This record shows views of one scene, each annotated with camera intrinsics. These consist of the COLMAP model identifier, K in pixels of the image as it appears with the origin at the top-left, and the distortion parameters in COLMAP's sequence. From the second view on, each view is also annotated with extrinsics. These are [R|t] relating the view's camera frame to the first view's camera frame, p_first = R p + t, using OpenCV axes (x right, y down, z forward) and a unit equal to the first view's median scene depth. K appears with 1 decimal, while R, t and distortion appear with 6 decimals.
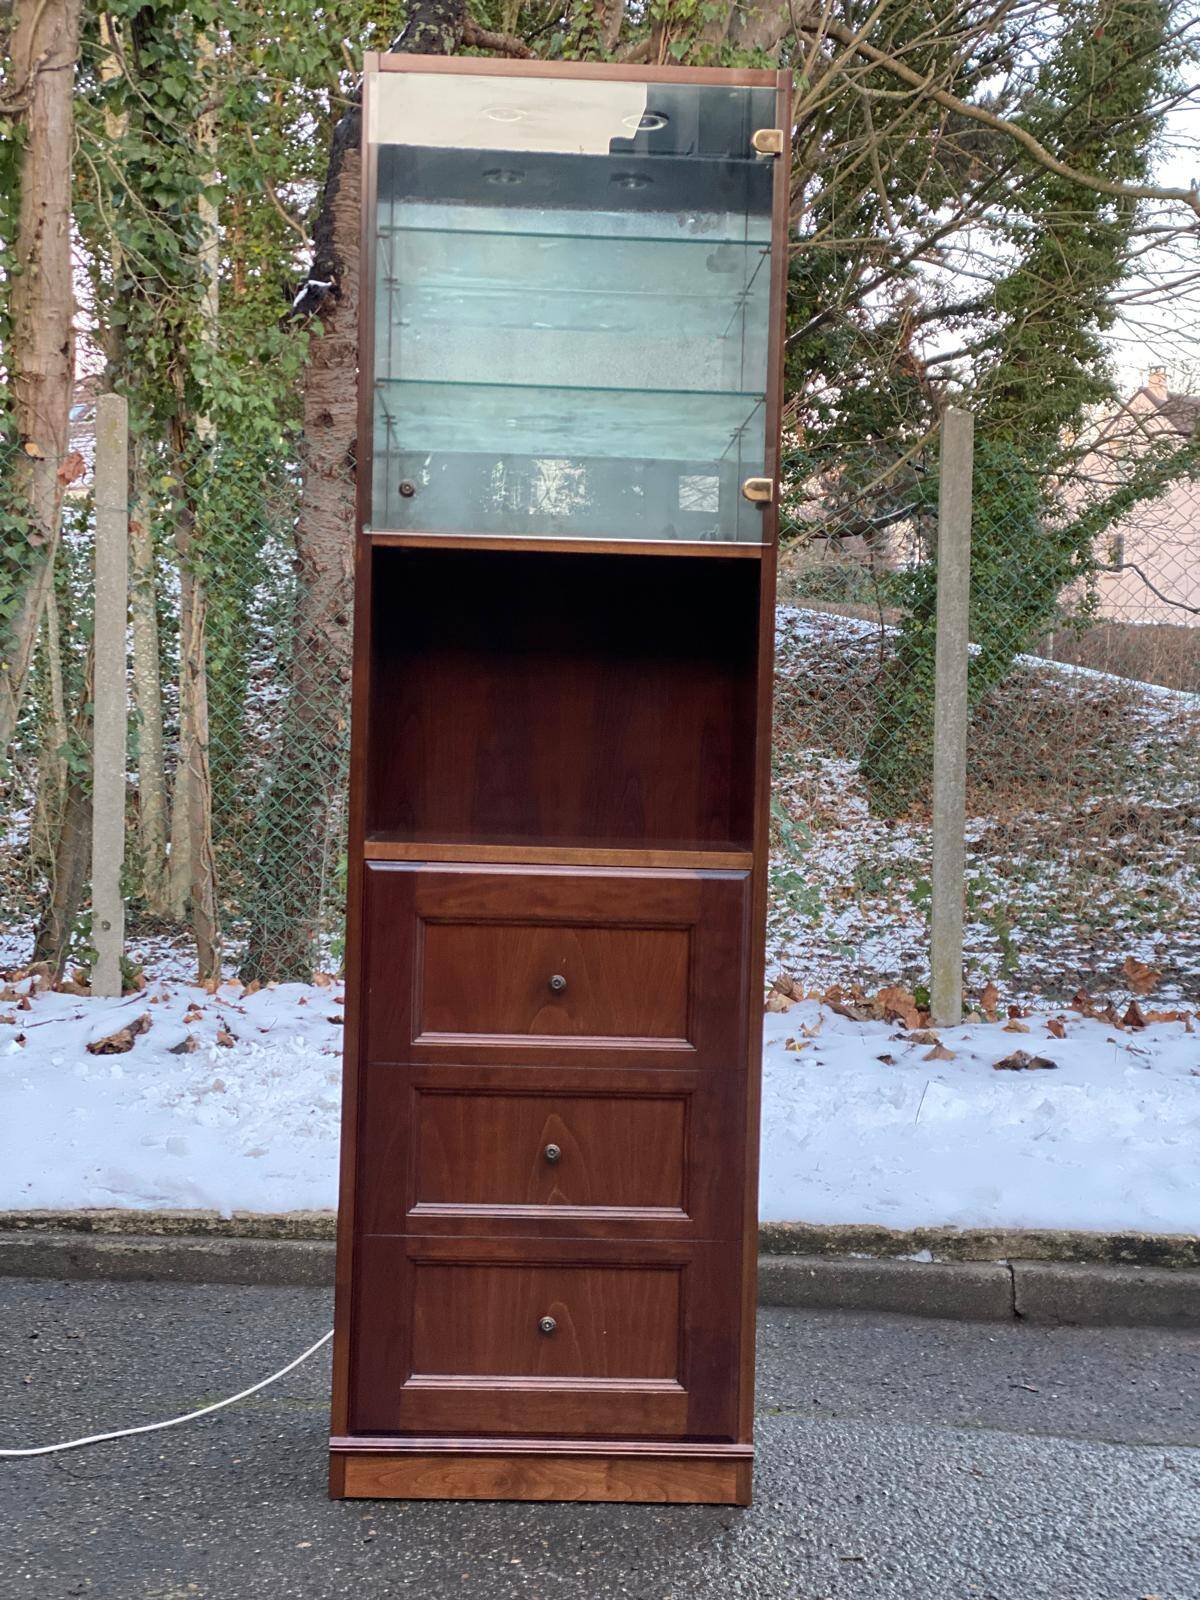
lens RADIAL K [[2358.1, 0, 600.0], [0, 2358.1, 800.0], [0, 0, 1]] dist [0.229322, -0.513776]
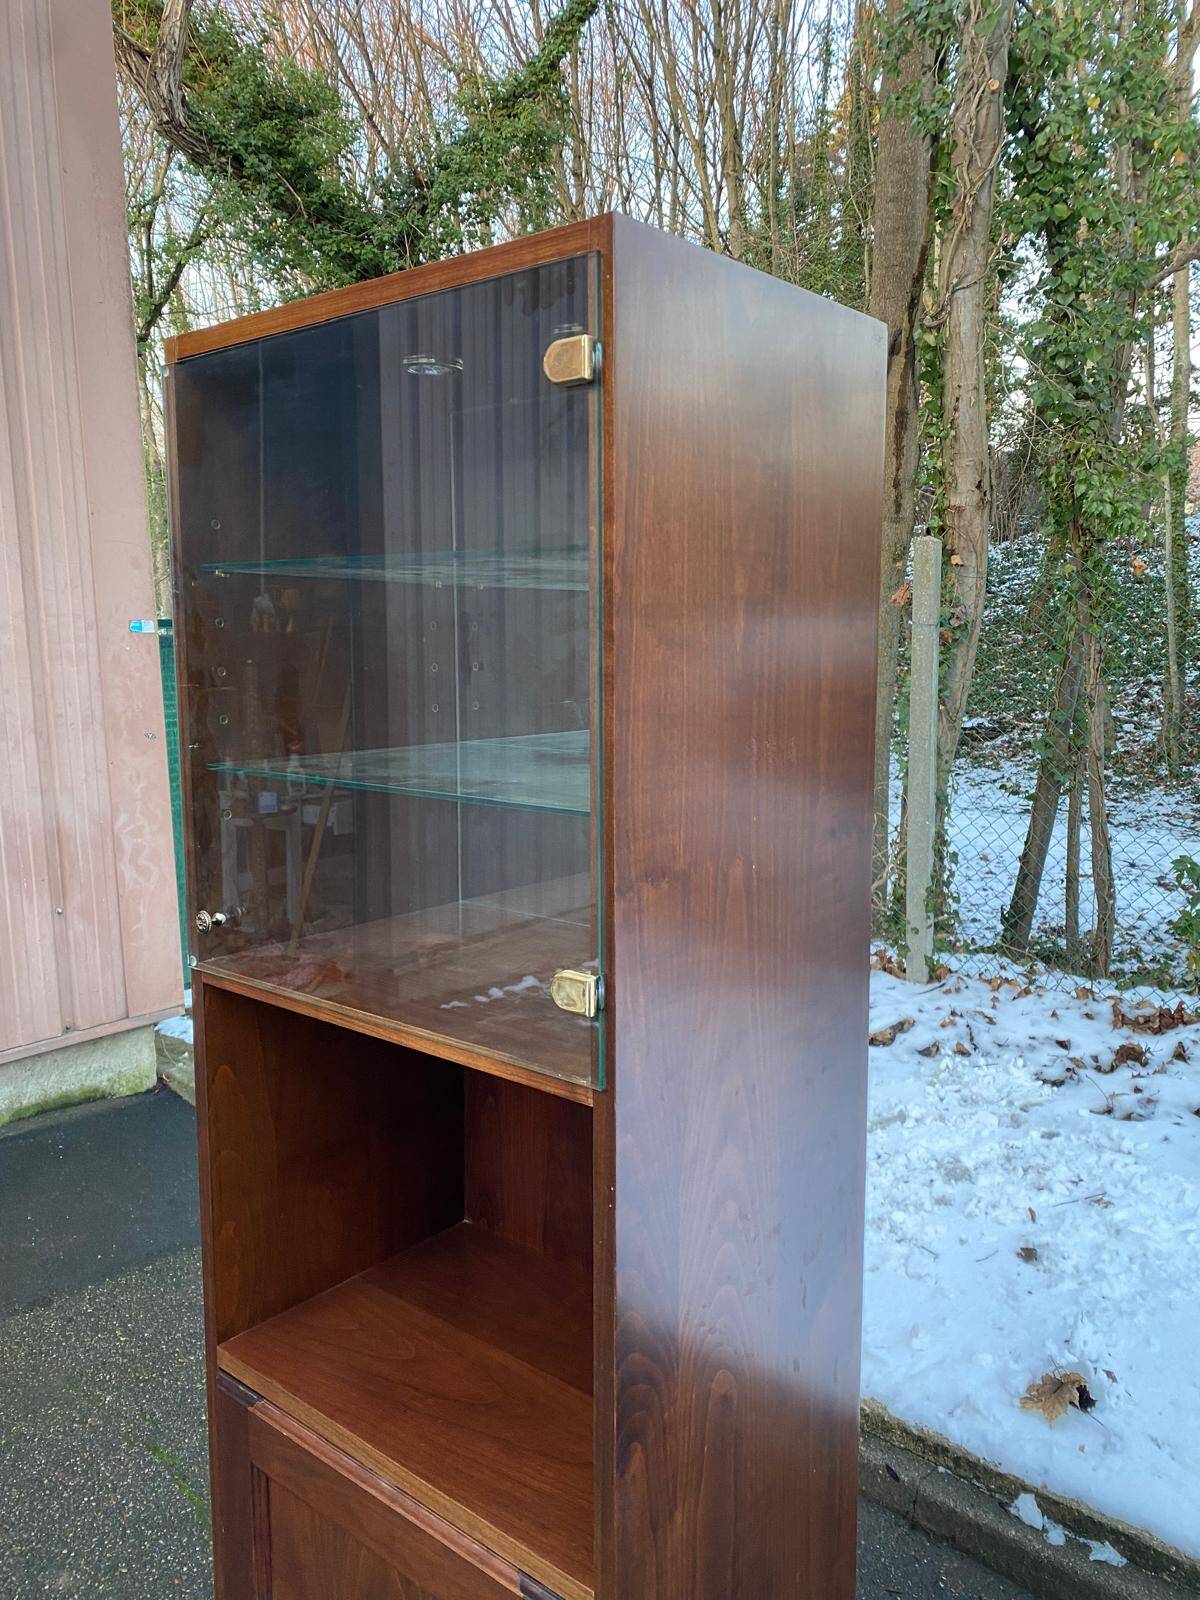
lens RADIAL K [[1216.2, 0, 596.8], [0, 1216.2, 776.8], [0, 0, 1]] dist [0.014943, -0.011488]
pose [[0.740680, 0.049143, -0.670058, 0.178847], [0.008902, 0.996516, 0.082925, -0.141588], [0.671799, -0.067386, 0.737662, 0.550899]]
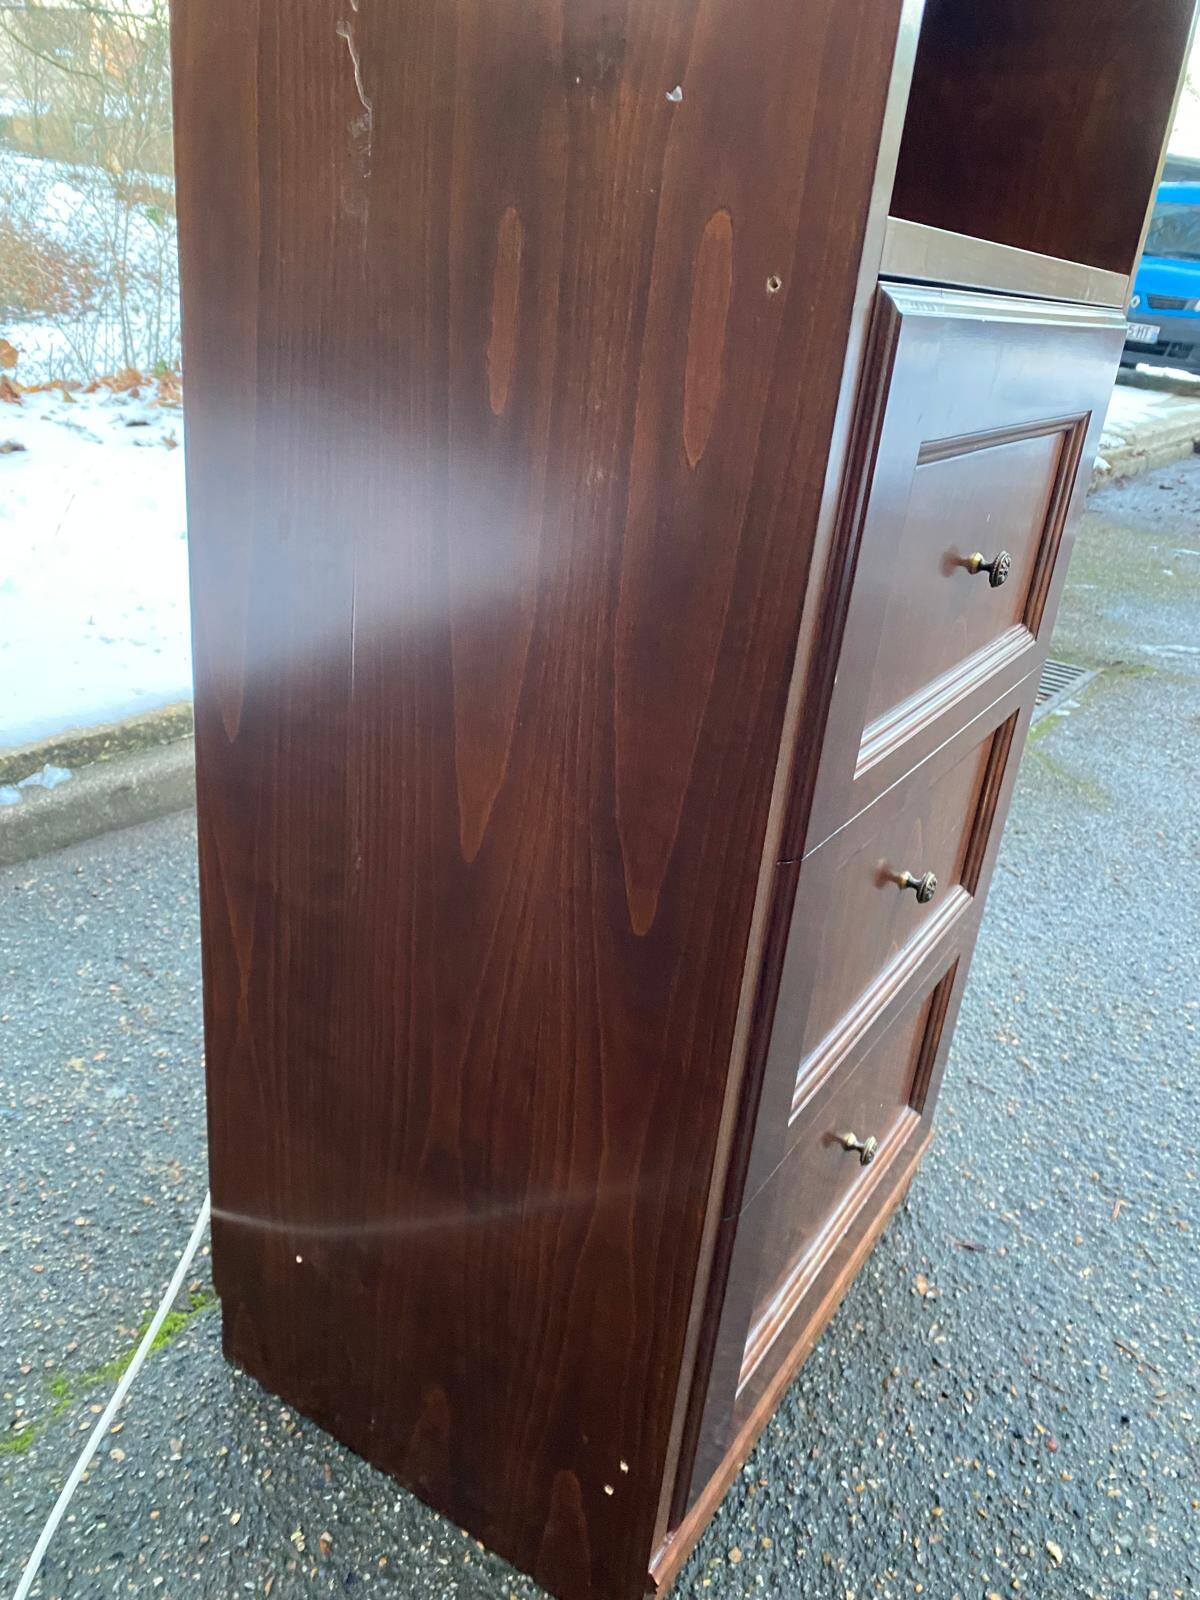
lens RADIAL K [[1238.6, 0, 586.0], [0, 1238.6, 792.8], [0, 0, 1]] dist [-0.003196, -0.004698]
pose [[0.580411, -0.298188, 0.757764, -0.182211], [-0.059676, 0.912467, 0.404775, 0.016817], [-0.812134, -0.280156, 0.511811, 0.642489]]
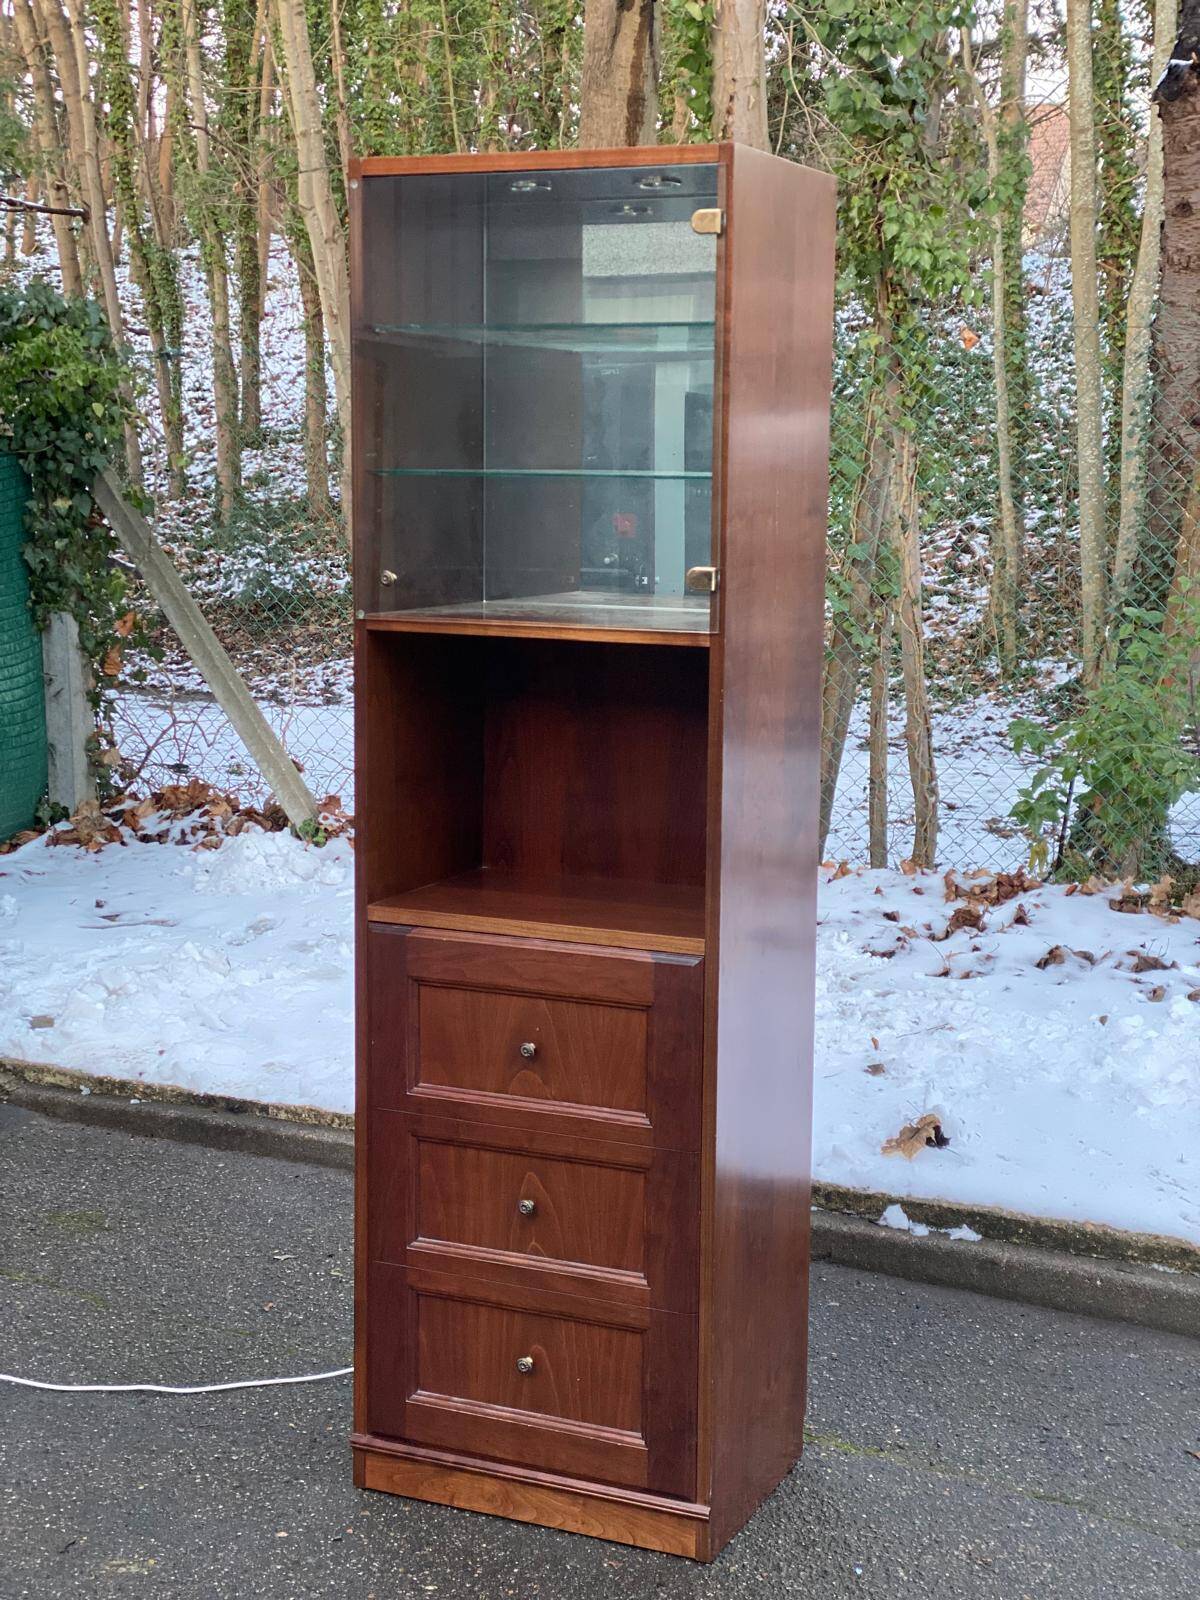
lens RADIAL K [[2367.0, 0, 598.4], [0, 2367.0, 793.7], [0, 0, 1]] dist [0.149062, -0.134246]
pose [[0.893851, 0.045588, -0.446041, 0.326010], [0.004817, 0.993784, 0.111223, -0.104703], [0.448339, -0.101566, 0.888075, 0.066771]]
